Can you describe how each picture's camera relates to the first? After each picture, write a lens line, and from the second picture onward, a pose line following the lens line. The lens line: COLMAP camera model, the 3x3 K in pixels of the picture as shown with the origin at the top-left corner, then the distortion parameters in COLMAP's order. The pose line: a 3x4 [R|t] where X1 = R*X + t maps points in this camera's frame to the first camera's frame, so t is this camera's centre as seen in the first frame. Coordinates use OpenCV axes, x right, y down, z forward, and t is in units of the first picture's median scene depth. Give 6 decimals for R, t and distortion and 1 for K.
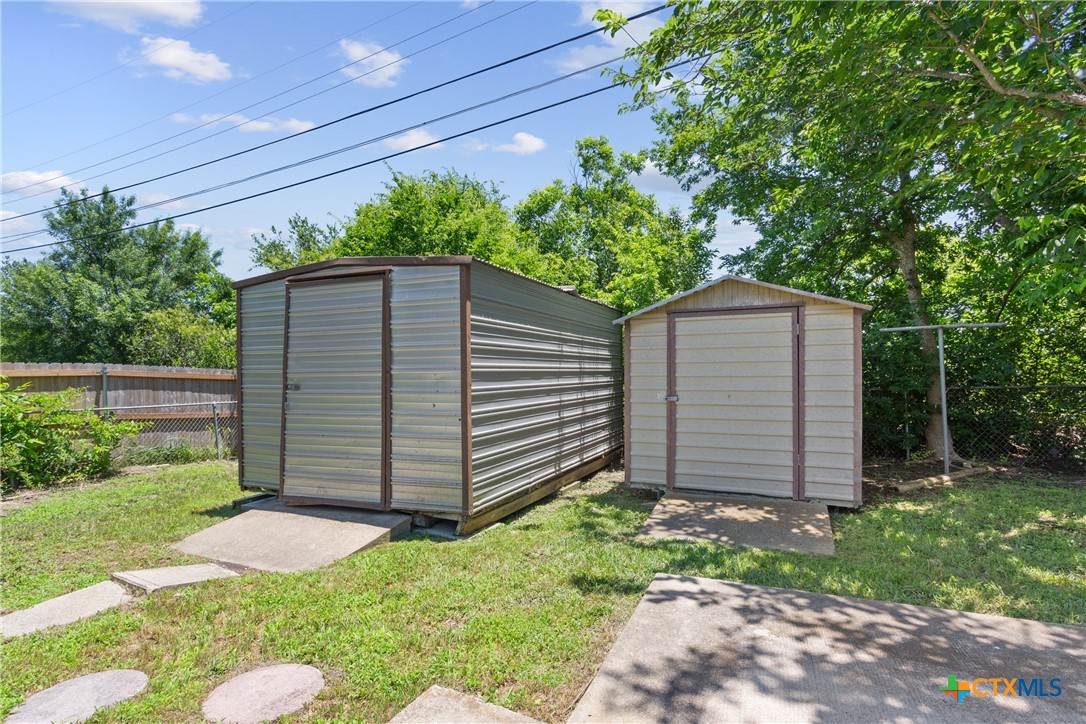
lens RADIAL K [[539.0, 0, 546.2], [0, 539.0, 368.5], [0, 0, 1]] dist [-0.022831, 0.014654]
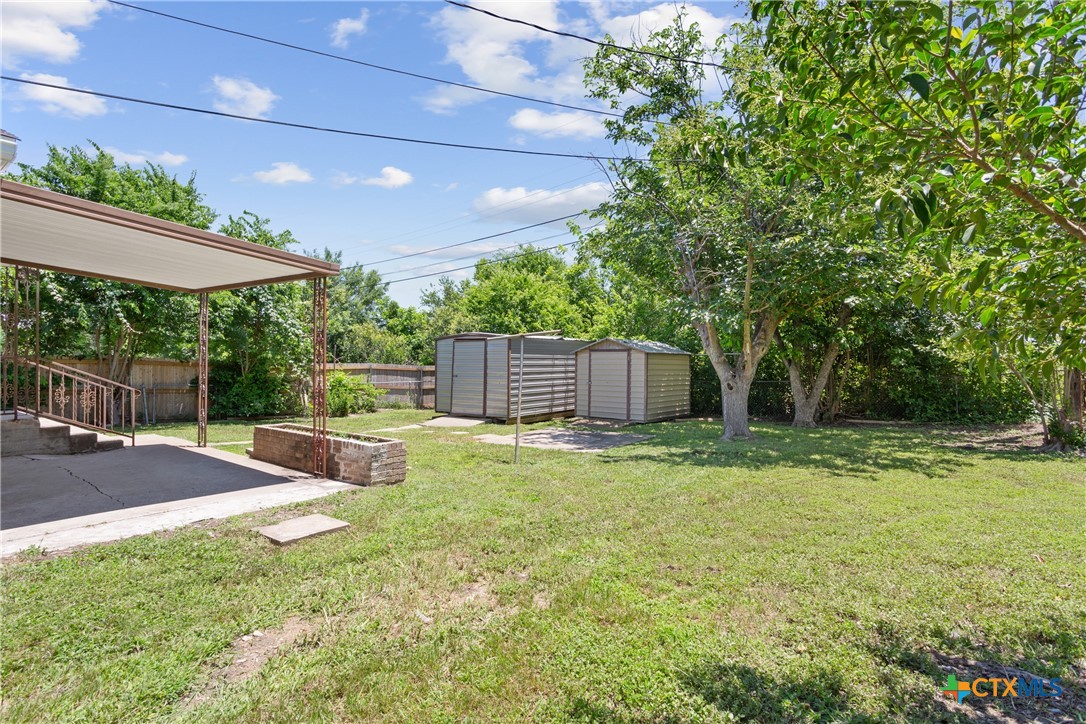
lens RADIAL K [[535.9, 0, 544.6], [0, 535.9, 352.9], [0, 0, 1]] dist [-0.014258, 0.009282]
pose [[0.978656, 0.009658, -0.205276, 0.500985], [-0.010716, 0.999934, -0.004042, -0.070022], [0.205224, 0.006156, 0.978696, -1.453145]]
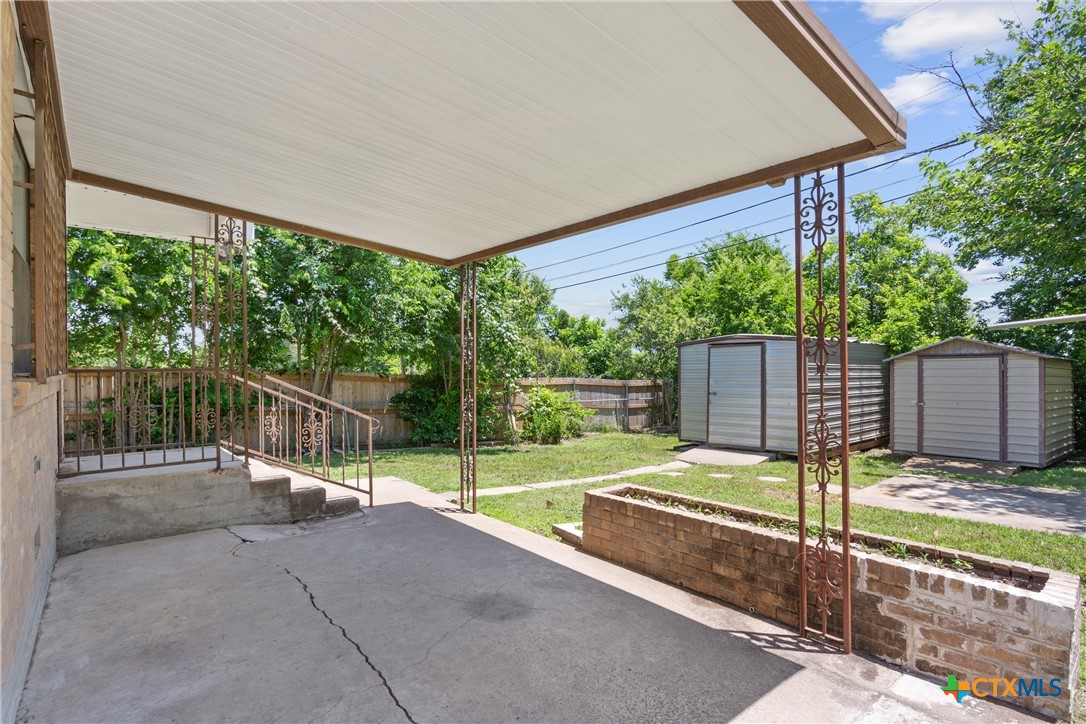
lens RADIAL K [[539.0, 0, 546.2], [0, 539.0, 368.5], [0, 0, 1]] dist [-0.022831, 0.014654]
pose [[0.904845, 0.001006, -0.425739, -0.124567], [-0.001507, 0.999999, -0.000838, -0.053235], [0.425738, 0.001399, 0.904846, -1.038503]]
